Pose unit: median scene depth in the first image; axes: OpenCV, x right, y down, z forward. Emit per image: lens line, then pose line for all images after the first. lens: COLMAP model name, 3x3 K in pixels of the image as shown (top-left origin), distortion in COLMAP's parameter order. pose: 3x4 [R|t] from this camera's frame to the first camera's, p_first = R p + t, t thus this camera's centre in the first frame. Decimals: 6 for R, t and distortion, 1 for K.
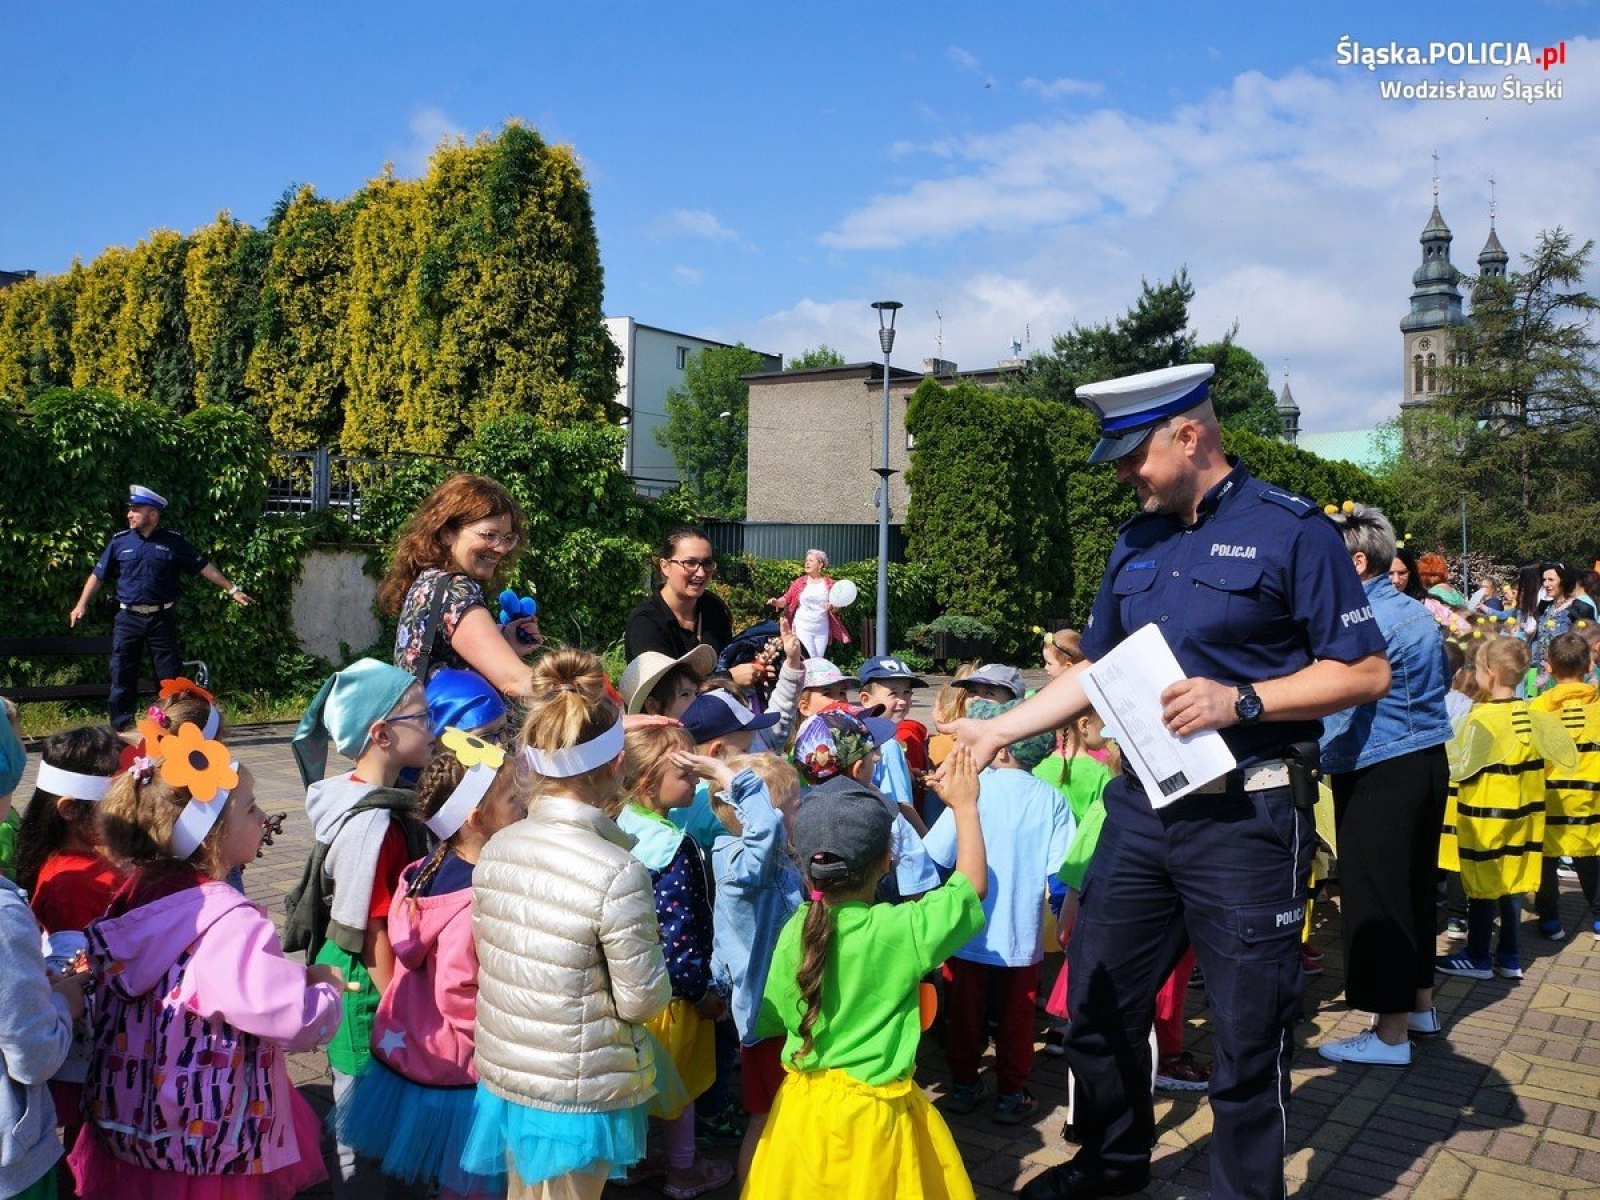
lens RADIAL K [[1307.9, 0, 800.0], [0, 1307.9, 600.0], [0, 0, 1]] dist [-0.119476, 0.006880]
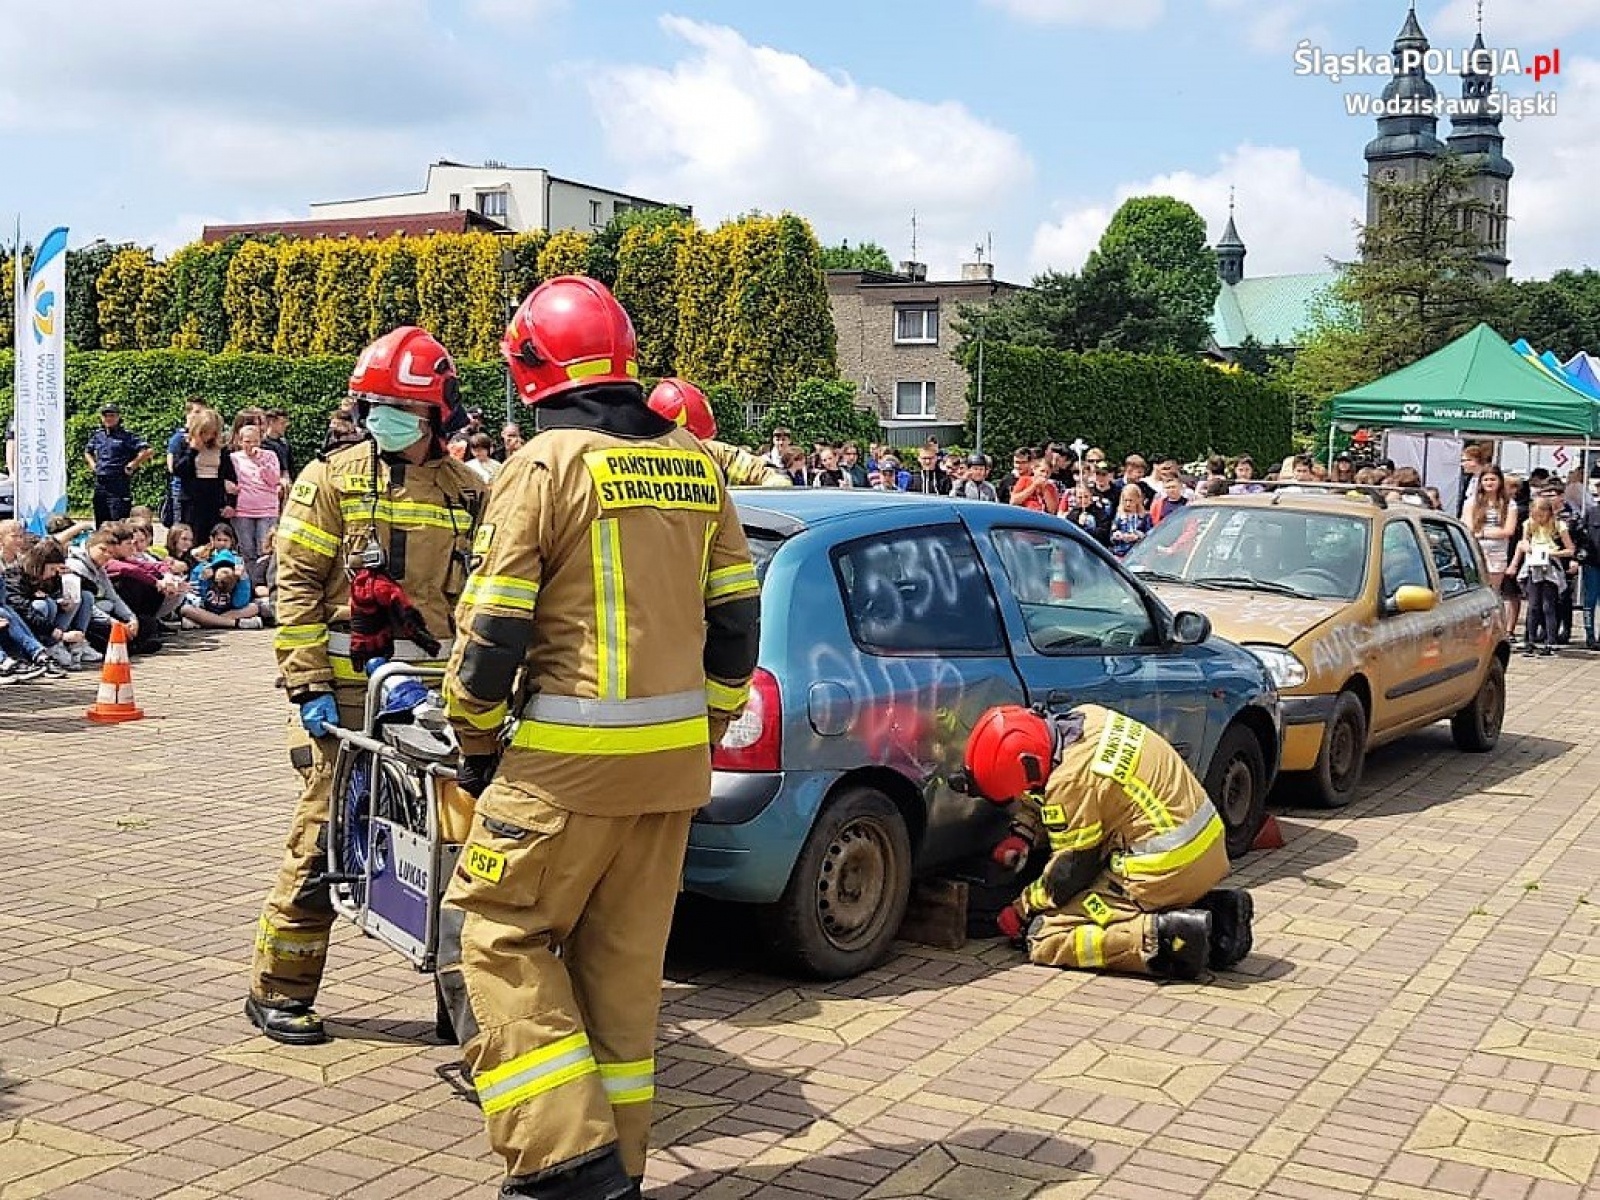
lens RADIAL K [[2068.1, 0, 800.0], [0, 2068.1, 600.0], [0, 0, 1]] dist [-0.011337, -0.054678]
pose [[0.989178, -0.008308, 0.146485, -0.559445], [-0.000704, 0.998115, 0.061366, 0.003205], [-0.146719, -0.060805, 0.987308, -1.719928]]
